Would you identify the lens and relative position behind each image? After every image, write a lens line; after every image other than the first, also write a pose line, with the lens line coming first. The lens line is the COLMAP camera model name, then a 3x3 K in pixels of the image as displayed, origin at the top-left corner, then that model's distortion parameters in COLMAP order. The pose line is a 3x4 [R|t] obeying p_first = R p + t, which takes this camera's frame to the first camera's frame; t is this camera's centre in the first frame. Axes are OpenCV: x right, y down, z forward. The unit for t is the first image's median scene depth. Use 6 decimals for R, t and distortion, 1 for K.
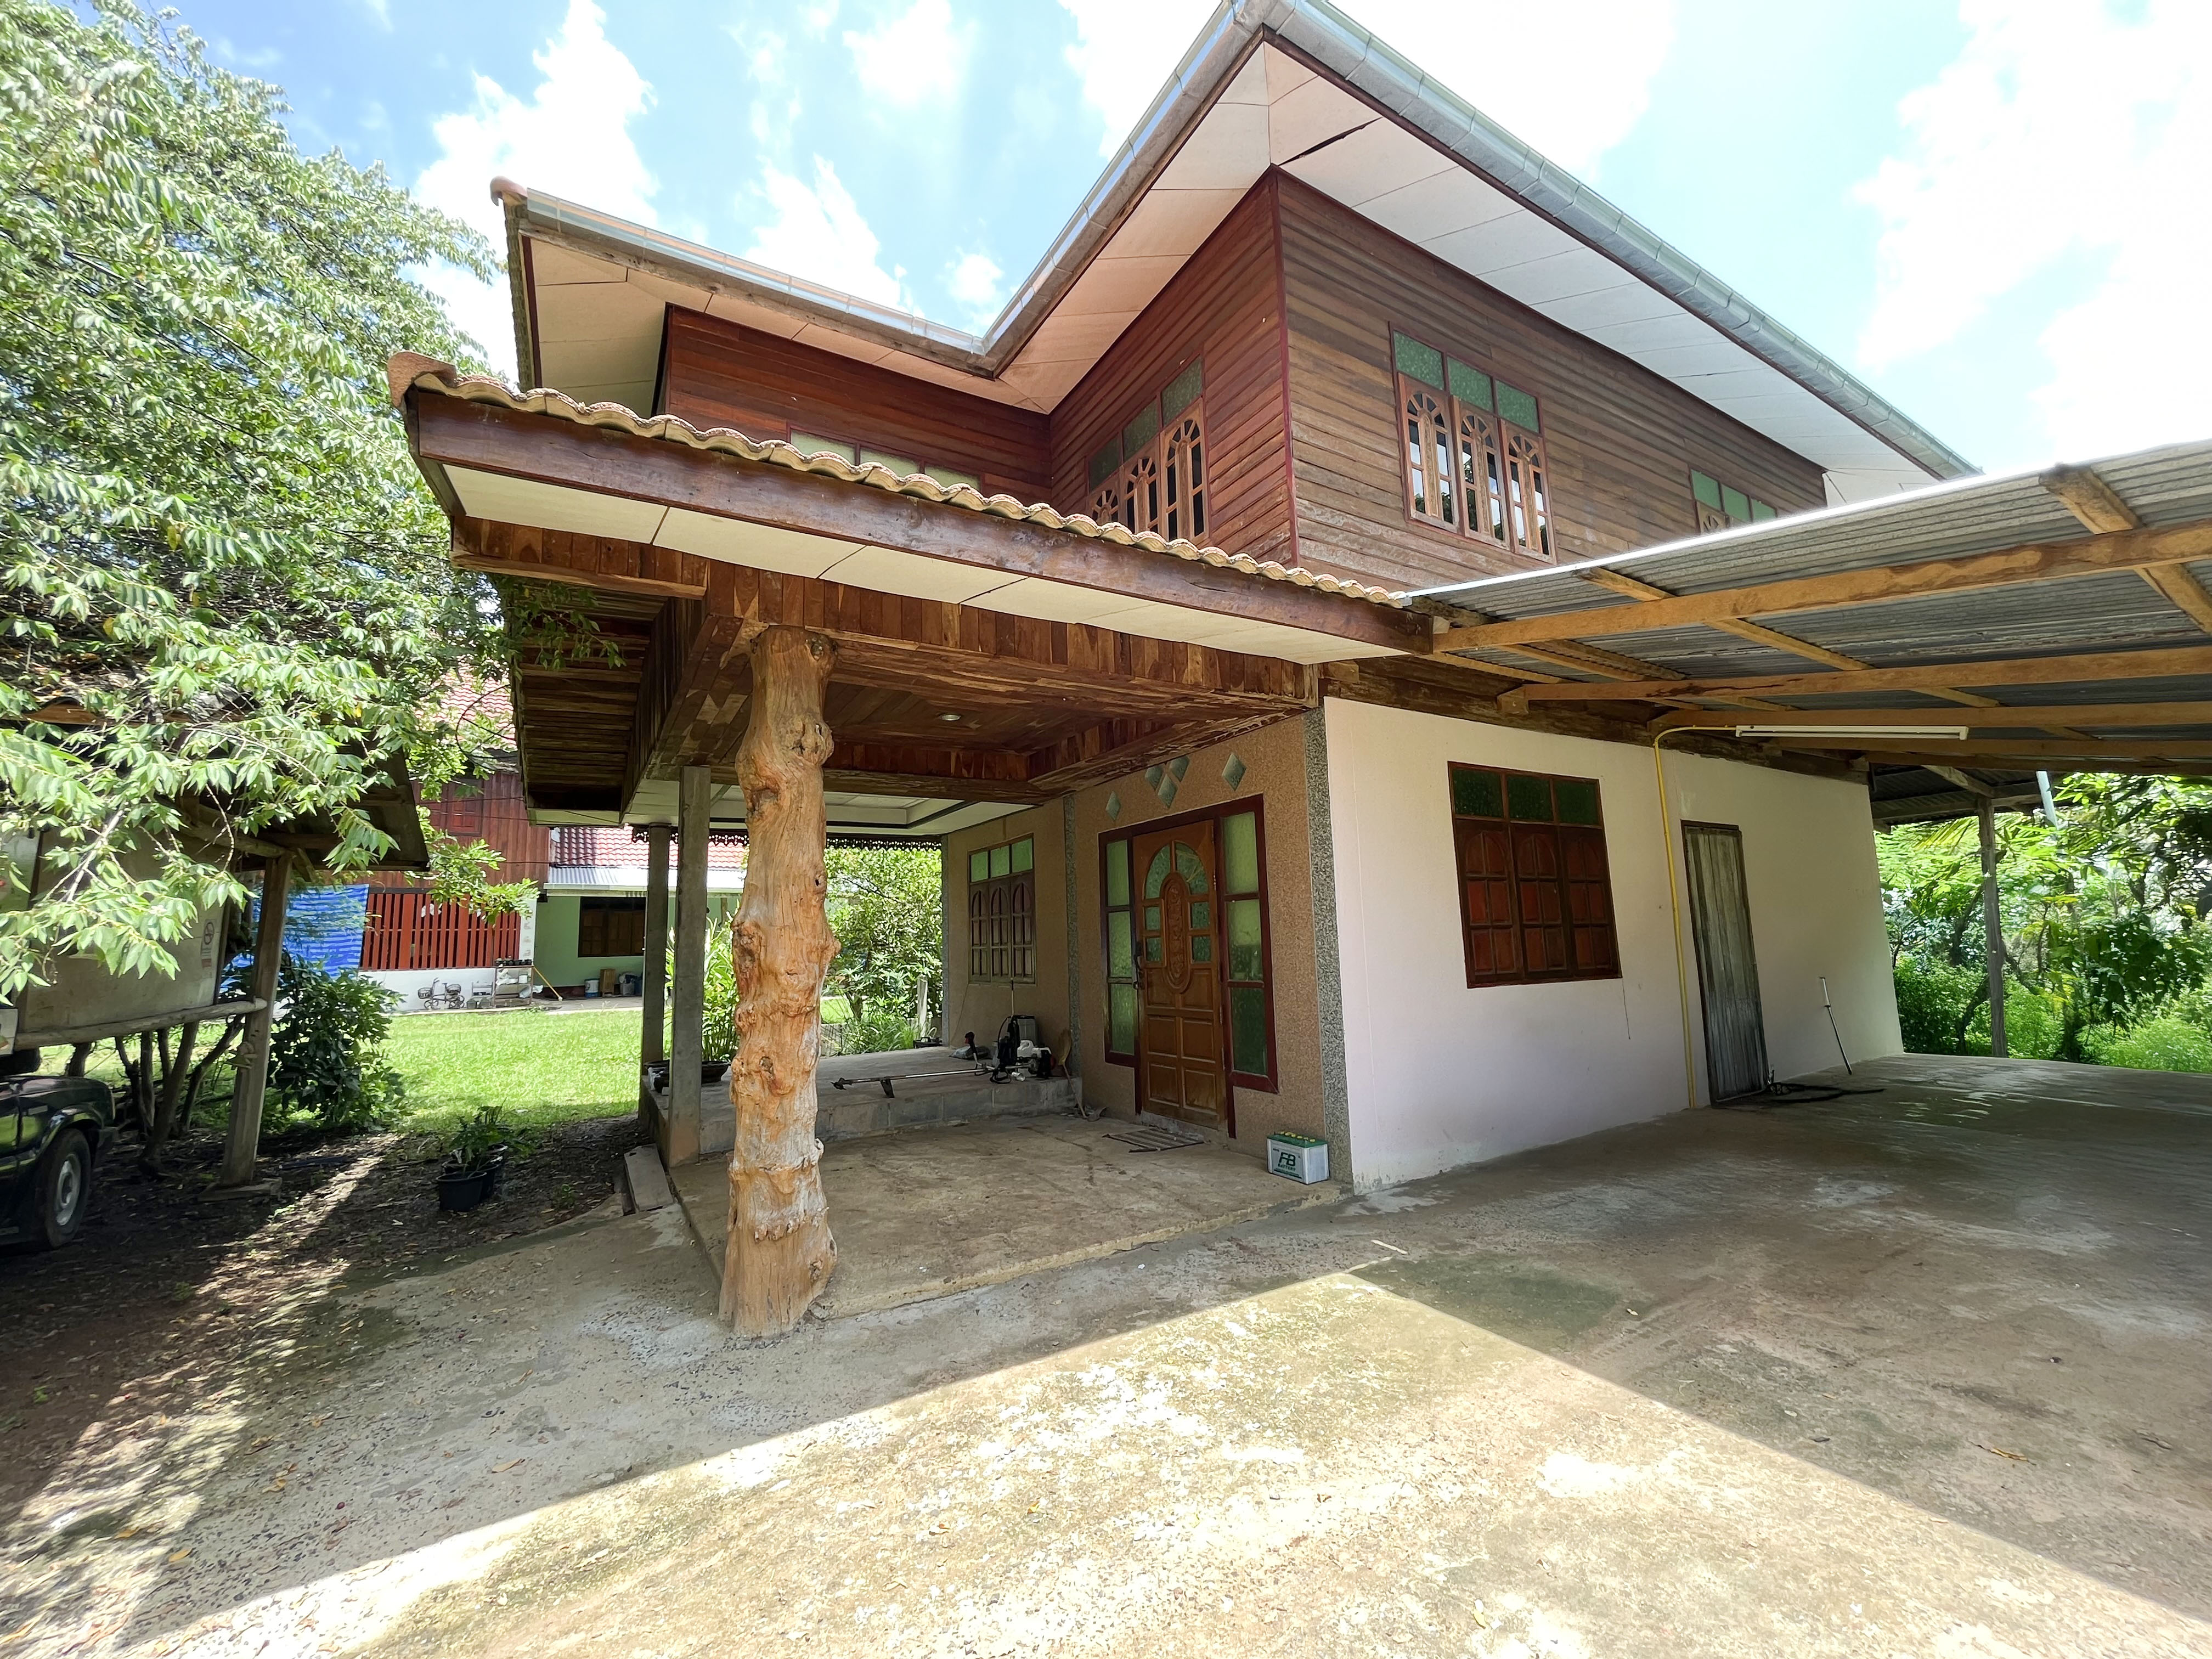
lens RADIAL K [[888.0, 0, 1104.5], [0, 888.0, 828.2], [0, 0, 1]] dist [0.002146, 0.000044]
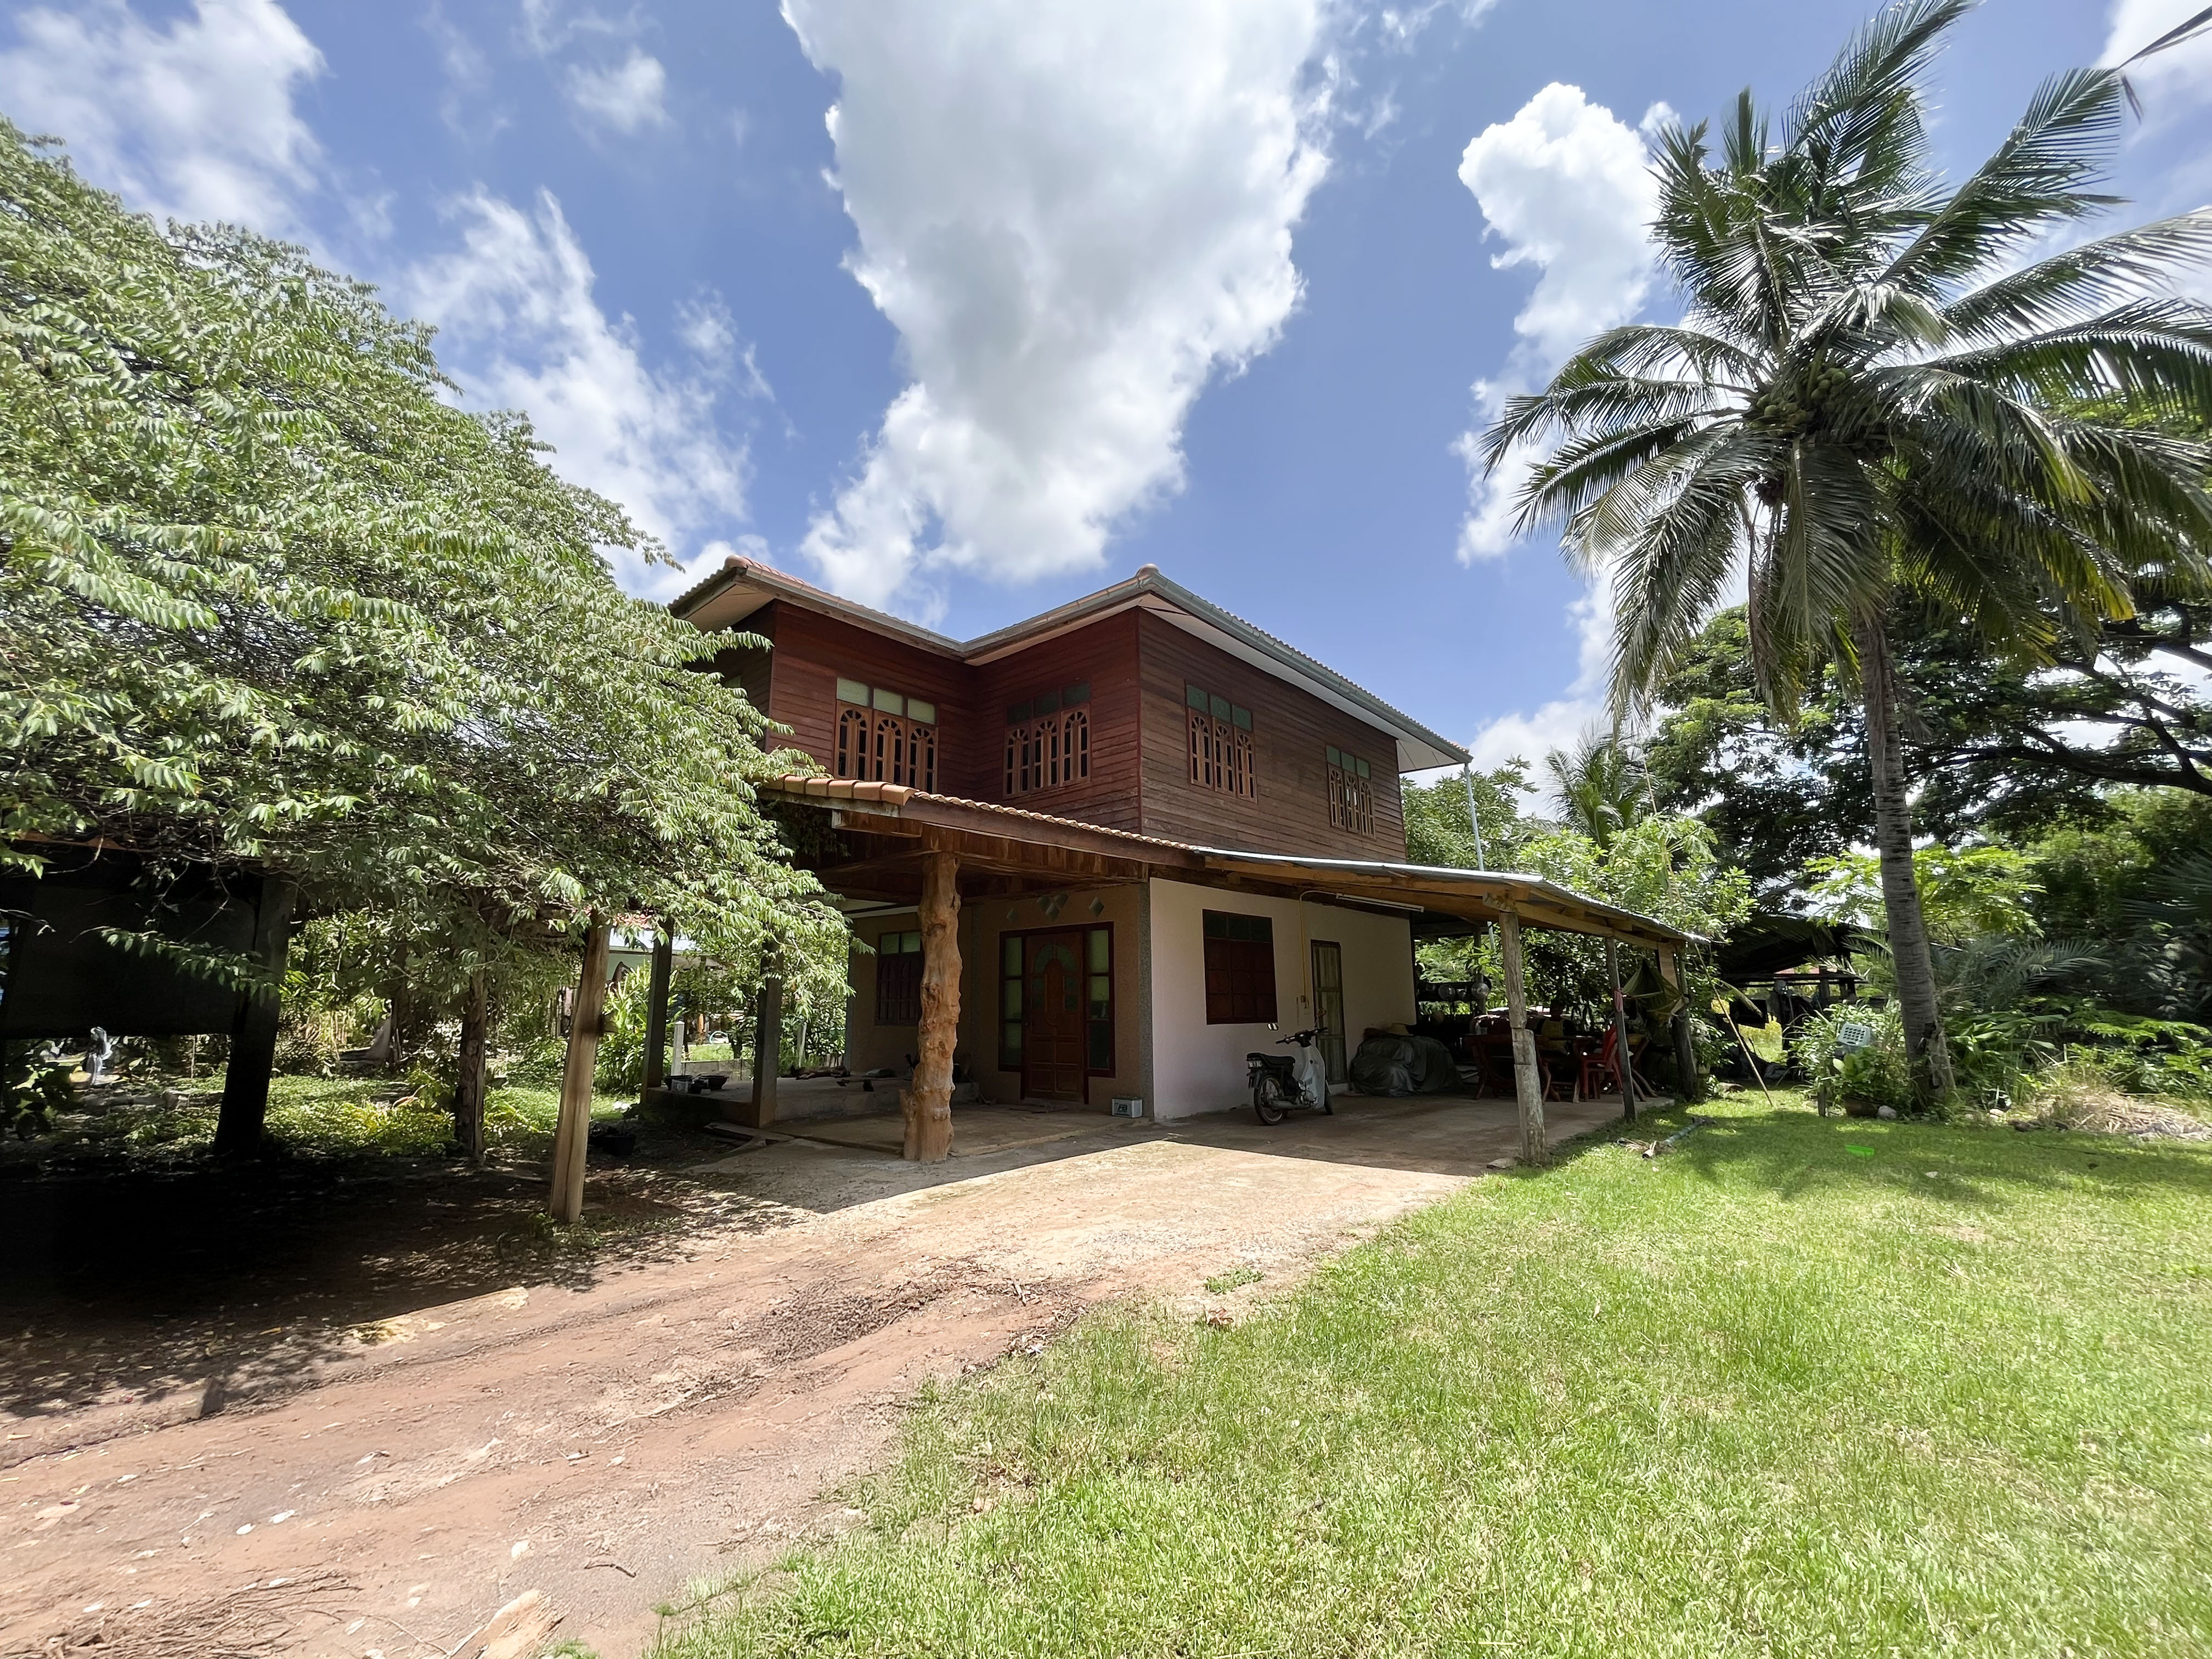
lens RADIAL K [[888.0, 0, 1102.9], [0, 888.0, 828.7], [0, 0, 1]] dist [0.002146, 0.000044]
pose [[0.952857, 0.077917, 0.293244, -0.406578], [-0.057910, 0.995401, -0.076316, -0.086239], [-0.297842, 0.055737, 0.952987, -0.804036]]
